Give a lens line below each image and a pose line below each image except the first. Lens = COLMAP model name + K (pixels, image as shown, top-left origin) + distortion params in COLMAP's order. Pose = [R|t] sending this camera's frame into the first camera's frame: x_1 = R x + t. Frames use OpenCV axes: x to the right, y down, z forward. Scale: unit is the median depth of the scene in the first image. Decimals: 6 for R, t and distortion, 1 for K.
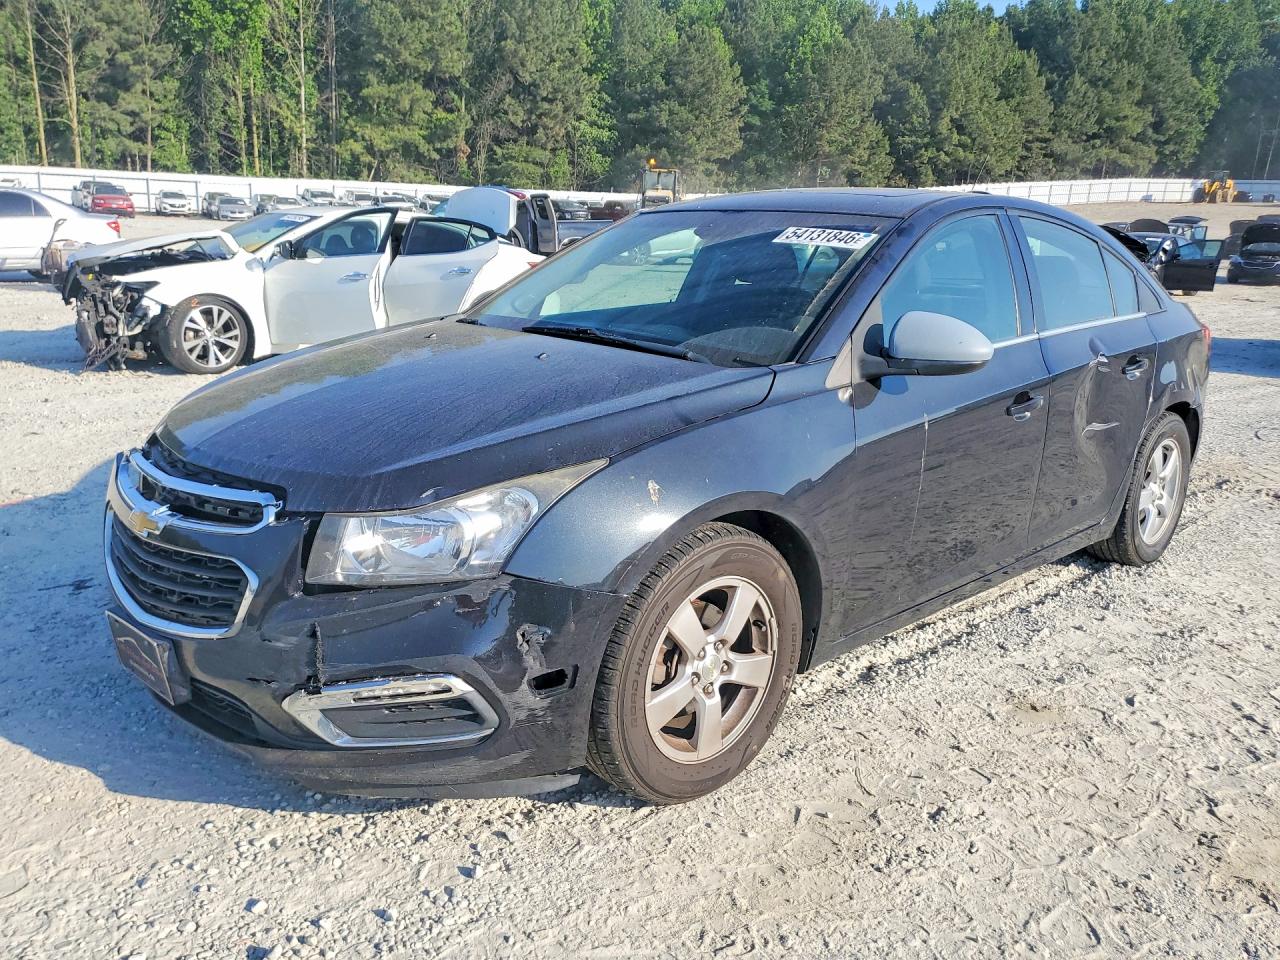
lens RADIAL K [[1076.2, 0, 640.1], [0, 1076.2, 498.9], [0, 0, 1]] dist [-0.010976, 0.004624]
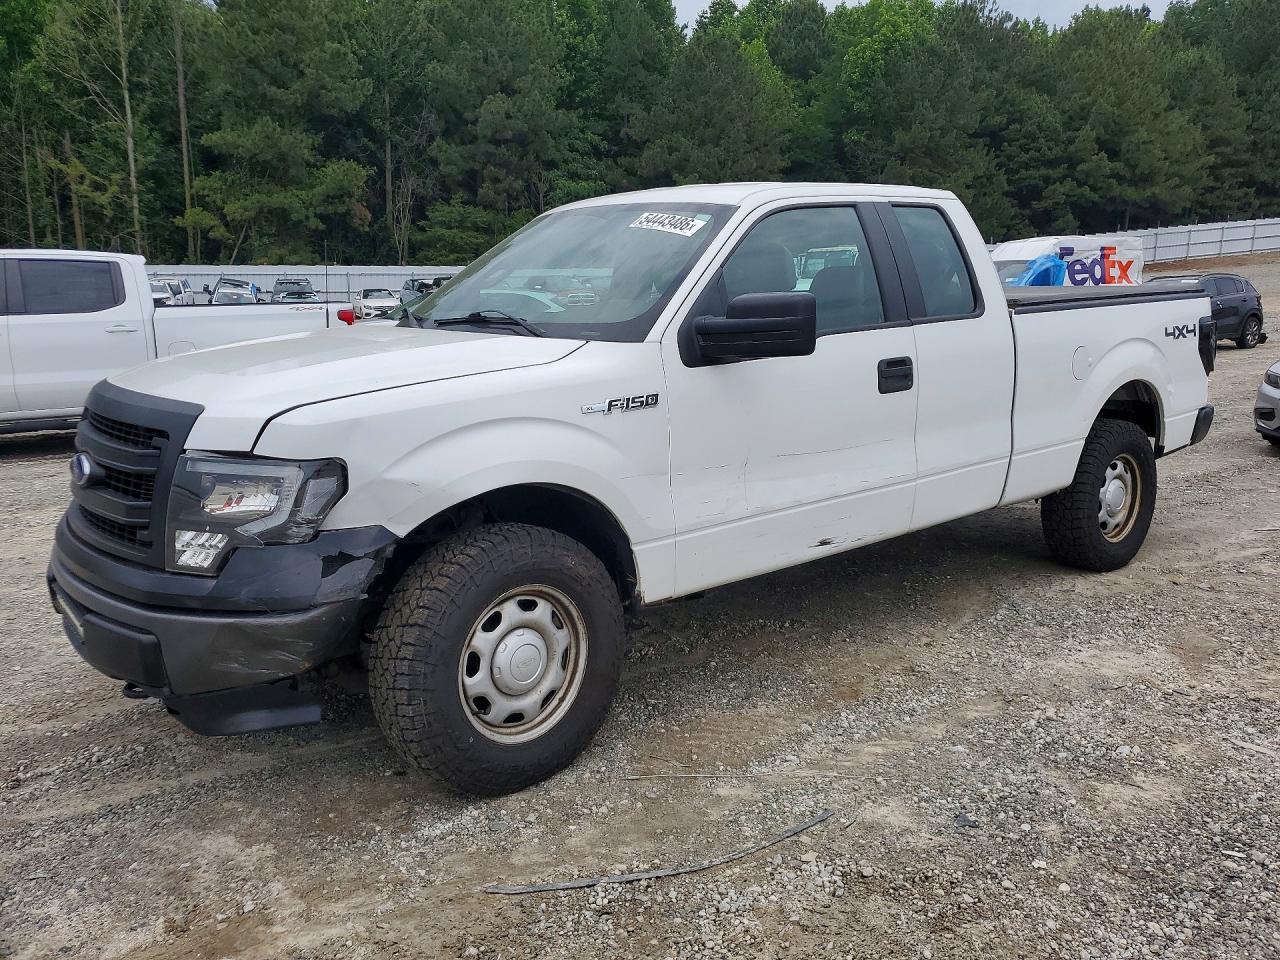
lens RADIAL K [[1084.0, 0, 636.7], [0, 1084.0, 461.5], [0, 0, 1]] dist [-0.019587, 0.080990]
pose [[0.990686, -0.023331, -0.134155, 0.079846], [0.008995, 0.994273, -0.106494, -0.070726], [0.135871, 0.104295, 0.985222, 0.277475]]
